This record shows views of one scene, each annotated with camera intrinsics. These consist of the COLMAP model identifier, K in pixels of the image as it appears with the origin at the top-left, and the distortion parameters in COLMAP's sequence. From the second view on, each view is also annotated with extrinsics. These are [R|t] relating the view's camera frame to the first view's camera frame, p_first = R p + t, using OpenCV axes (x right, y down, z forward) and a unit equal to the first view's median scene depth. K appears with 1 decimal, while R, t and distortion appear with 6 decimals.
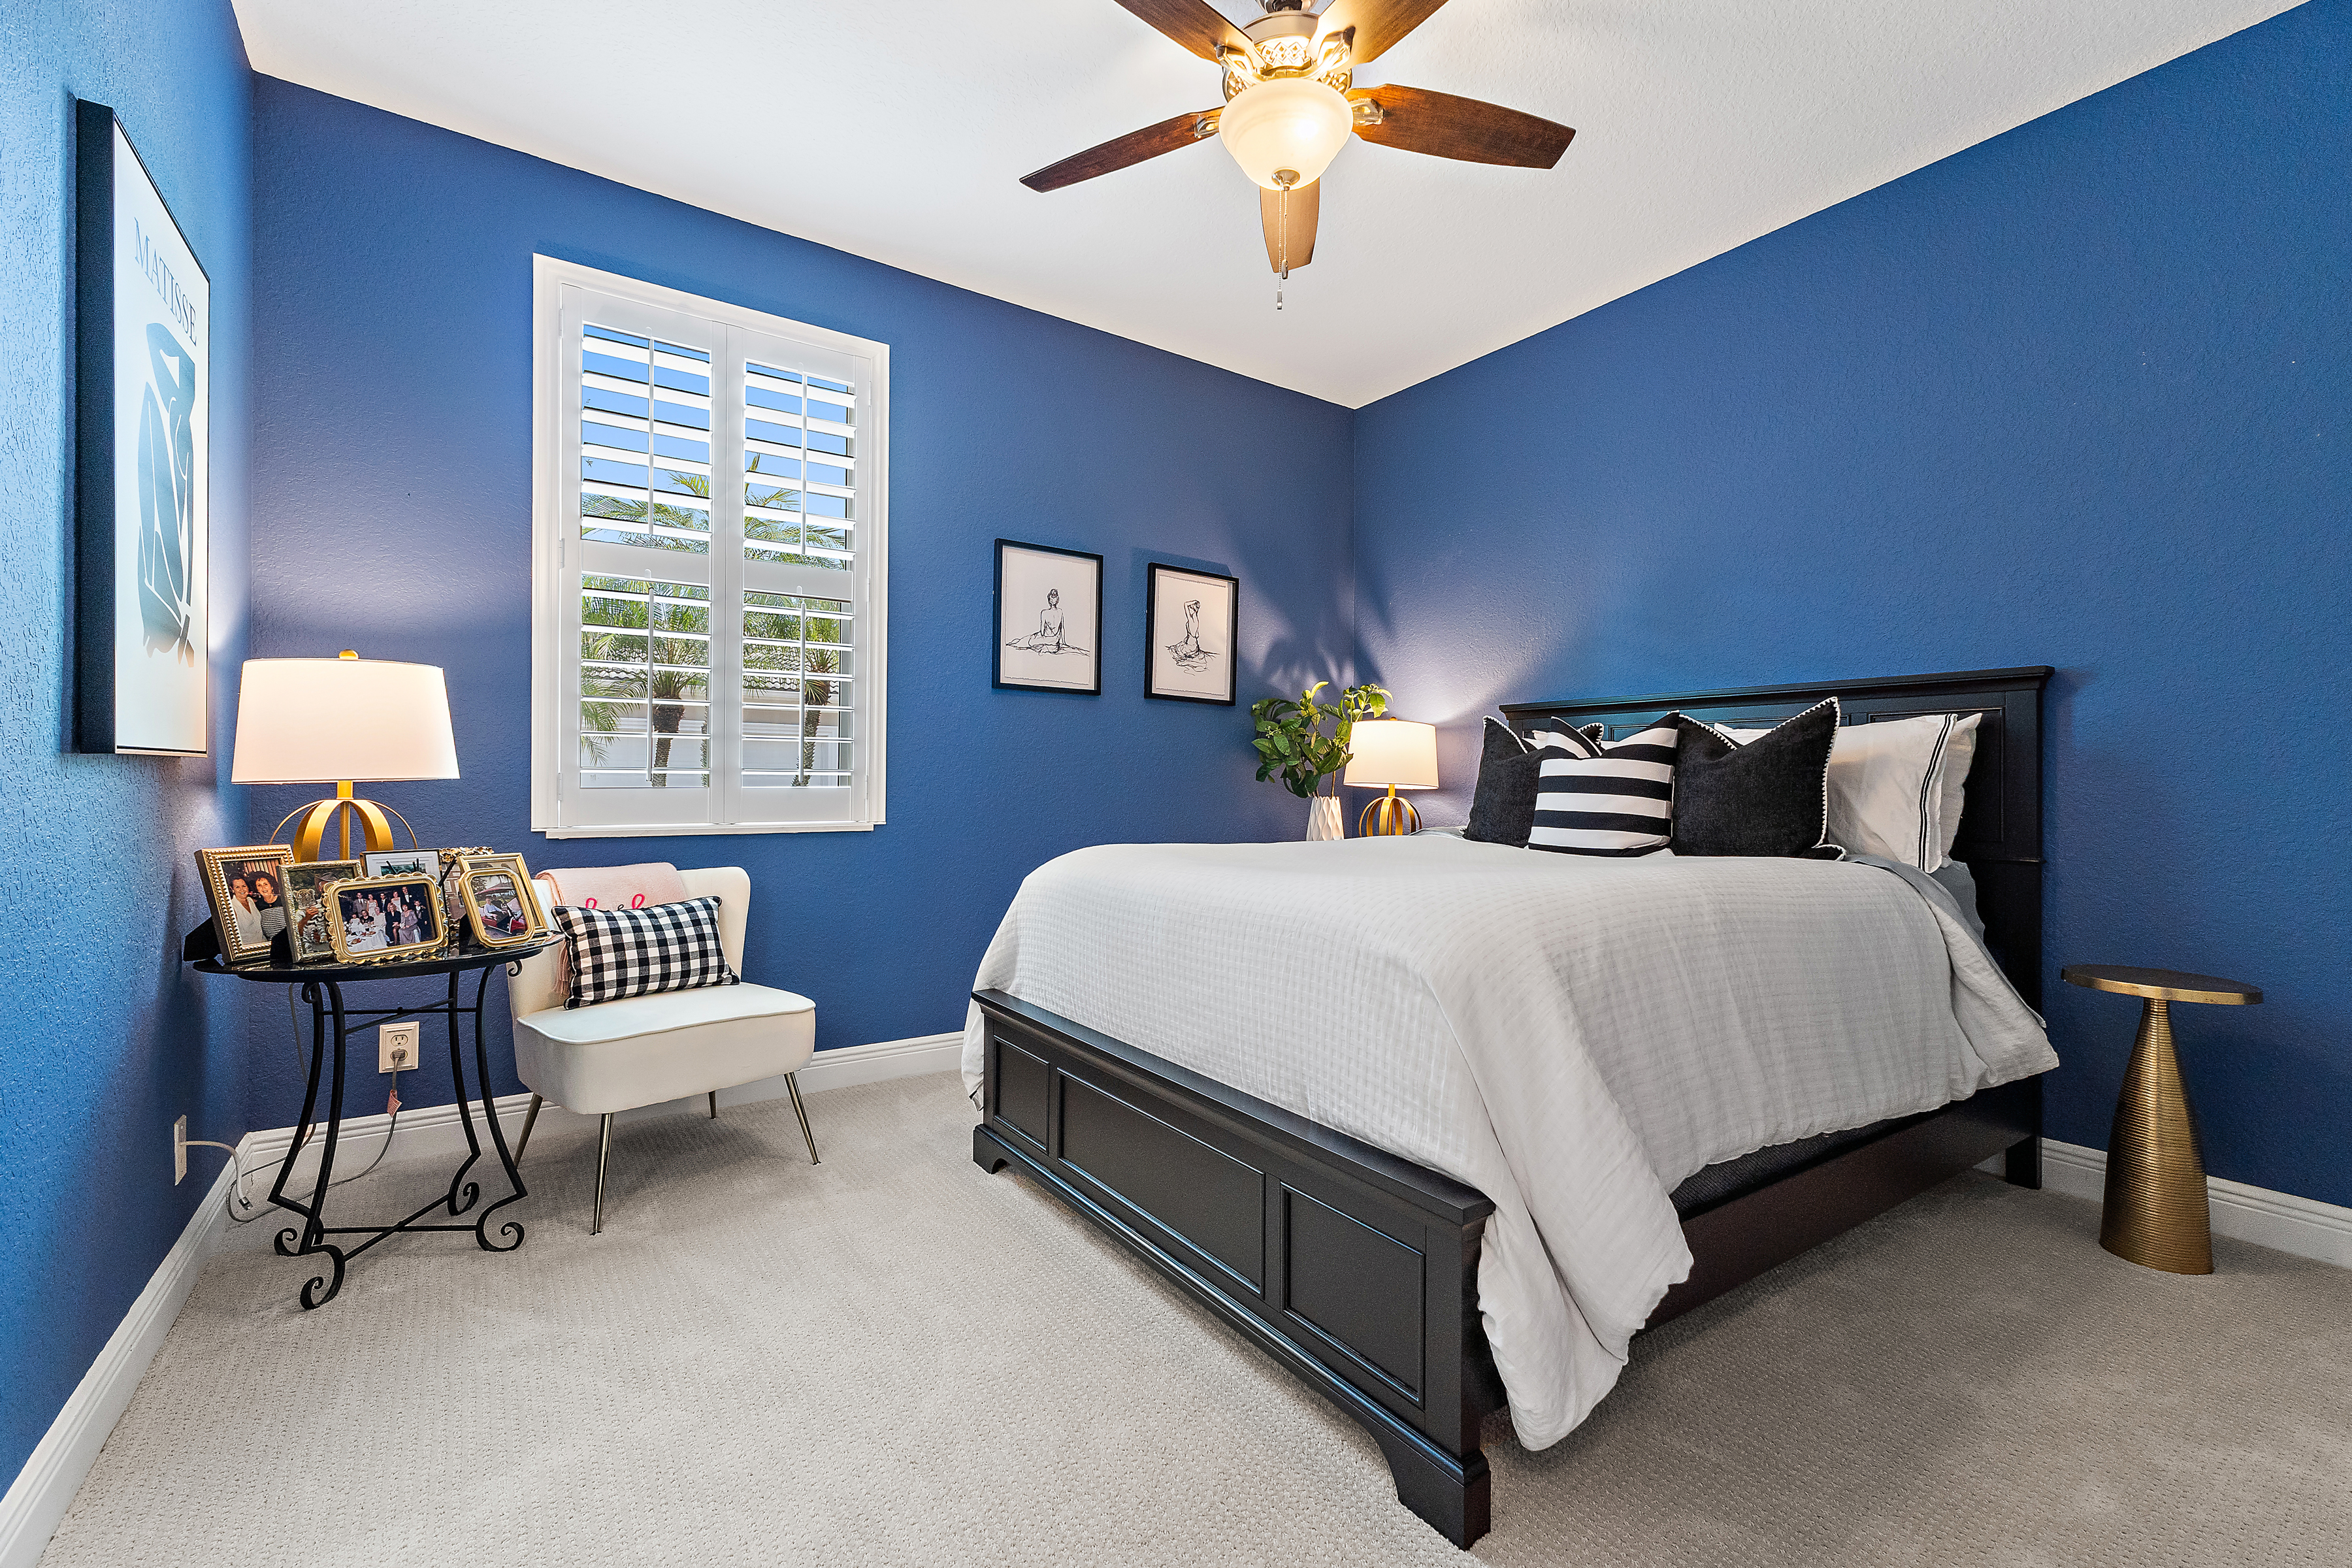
lens RADIAL K [[1011.2, 0, 1182.8], [0, 1011.2, 789.2], [0, 0, 1]] dist [0.001134, 0.000153]
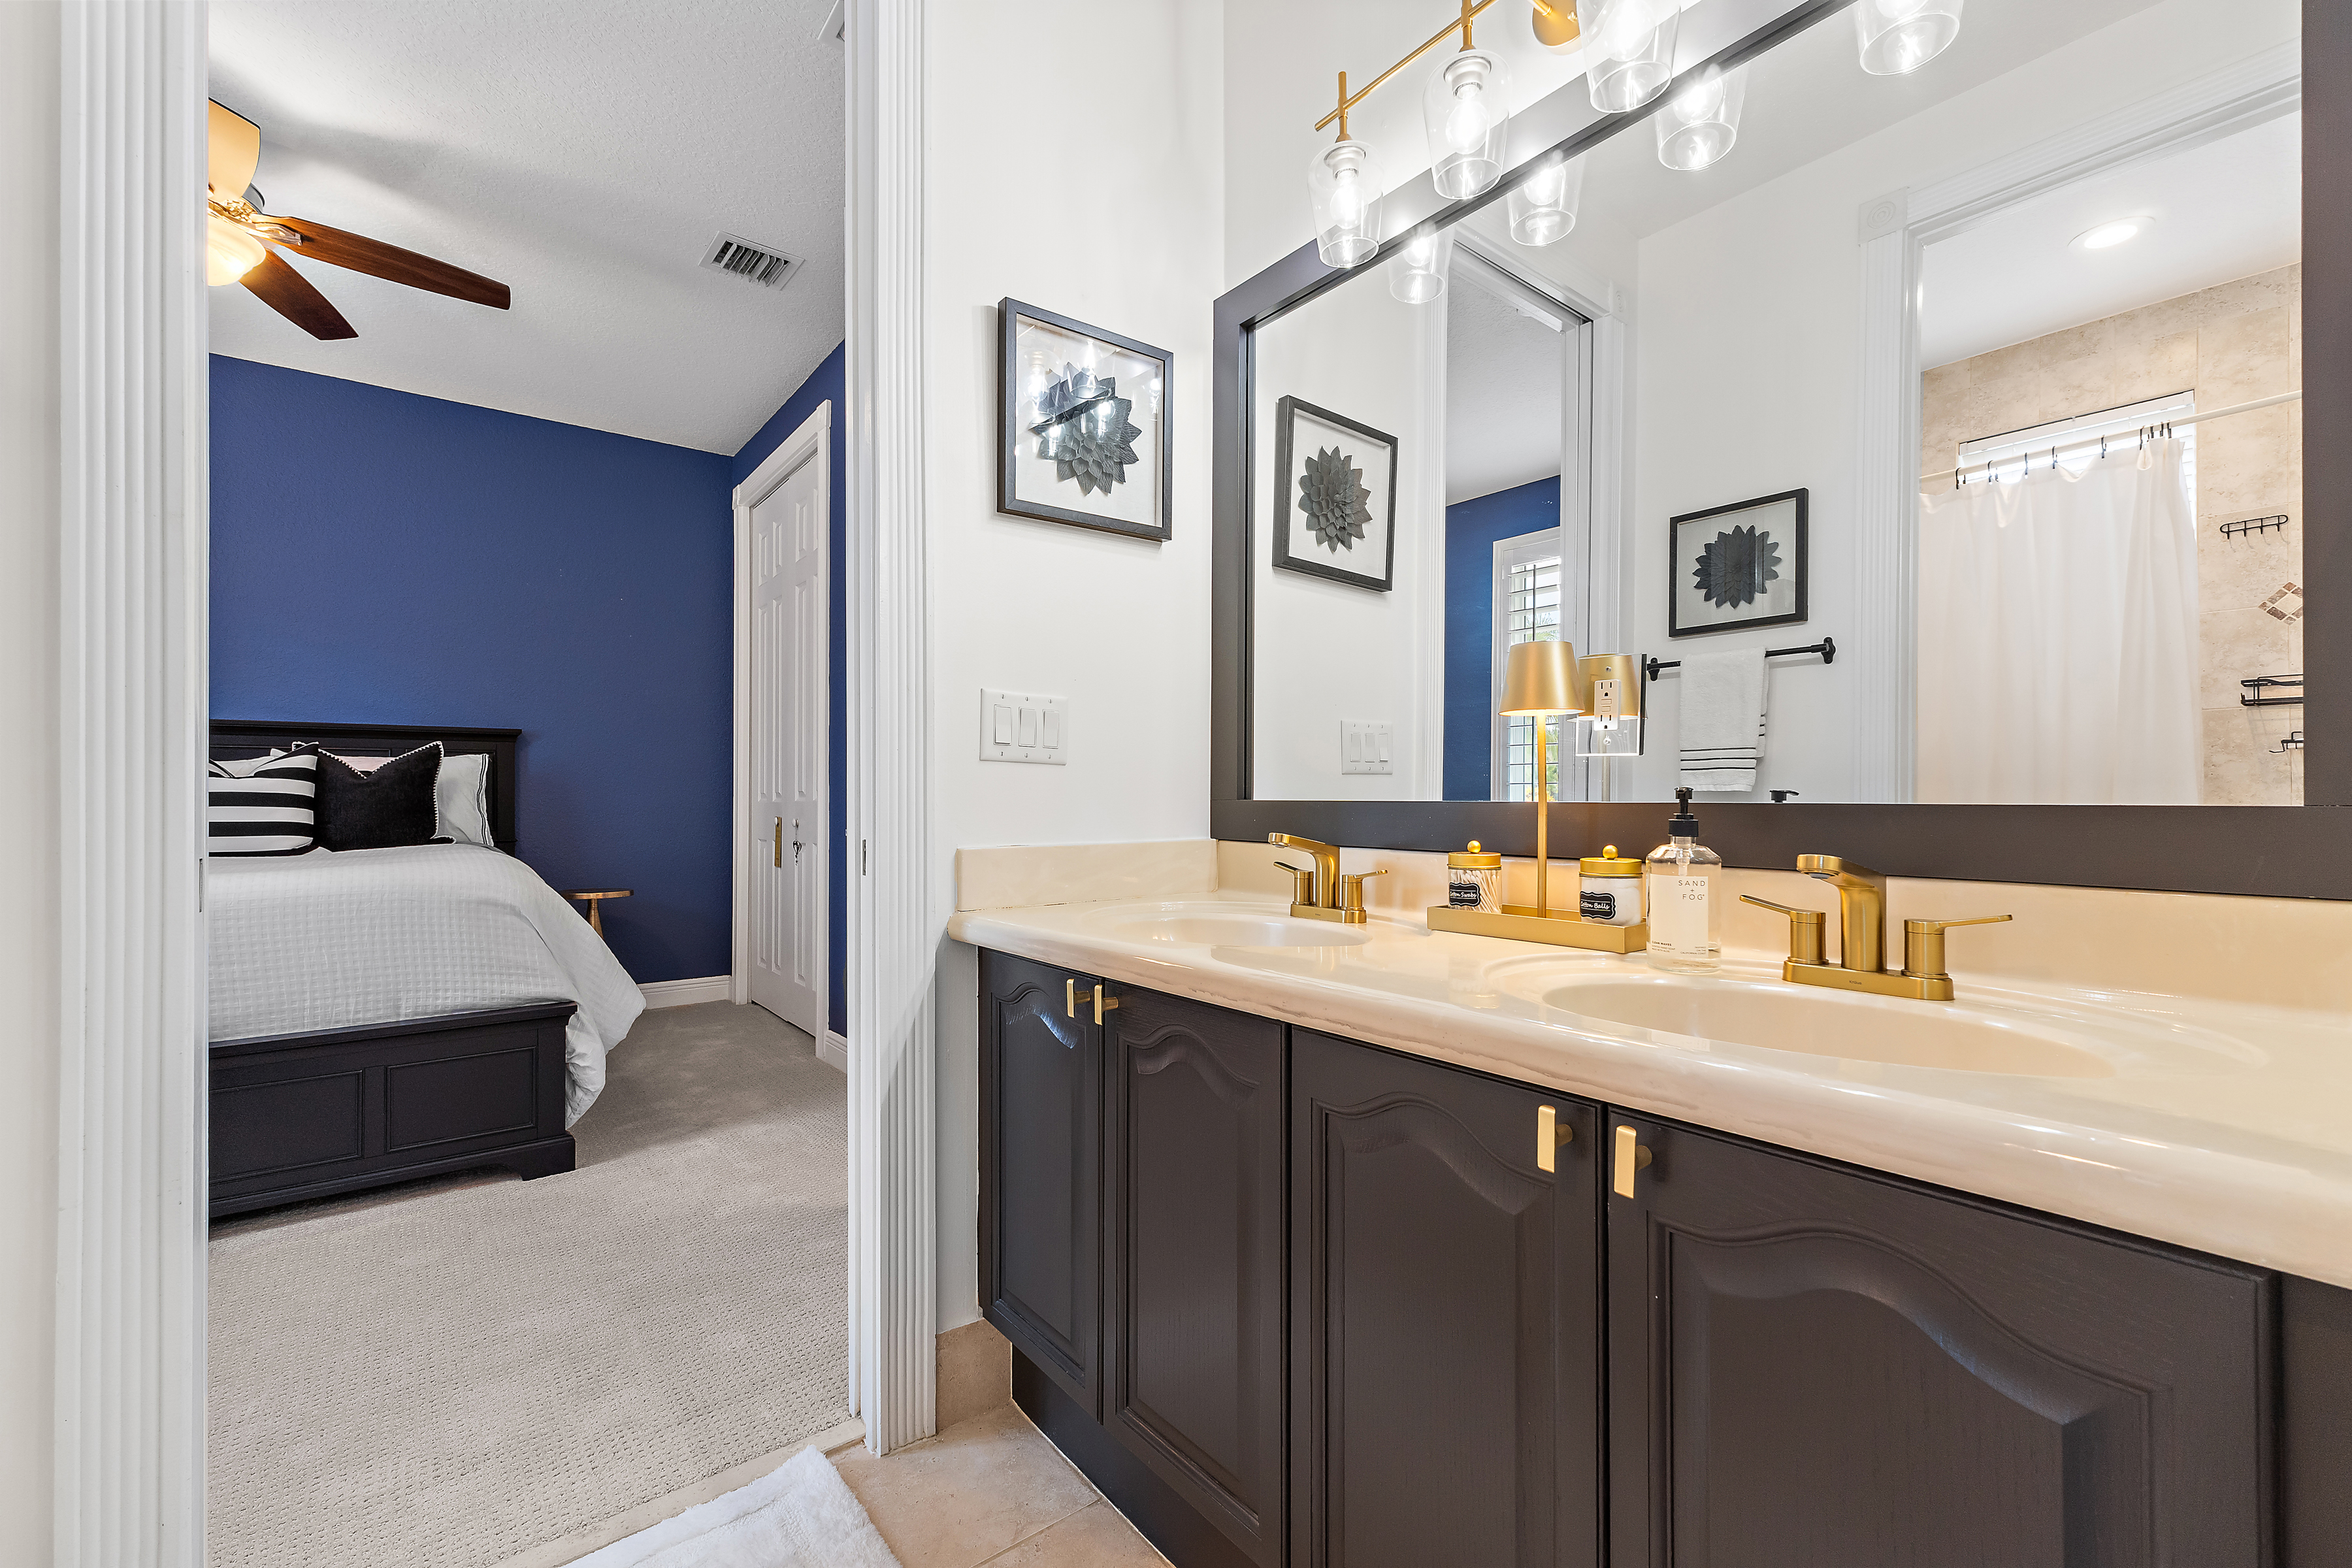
lens RADIAL K [[1011.2, 0, 1182.8], [0, 1011.2, 789.2], [0, 0, 1]] dist [0.001134, 0.000153]
pose [[-0.062477, -0.000811, 0.998046, -0.983261], [0.008589, 0.999962, 0.001350, -0.009242], [-0.998009, 0.008656, -0.062468, -0.057513]]
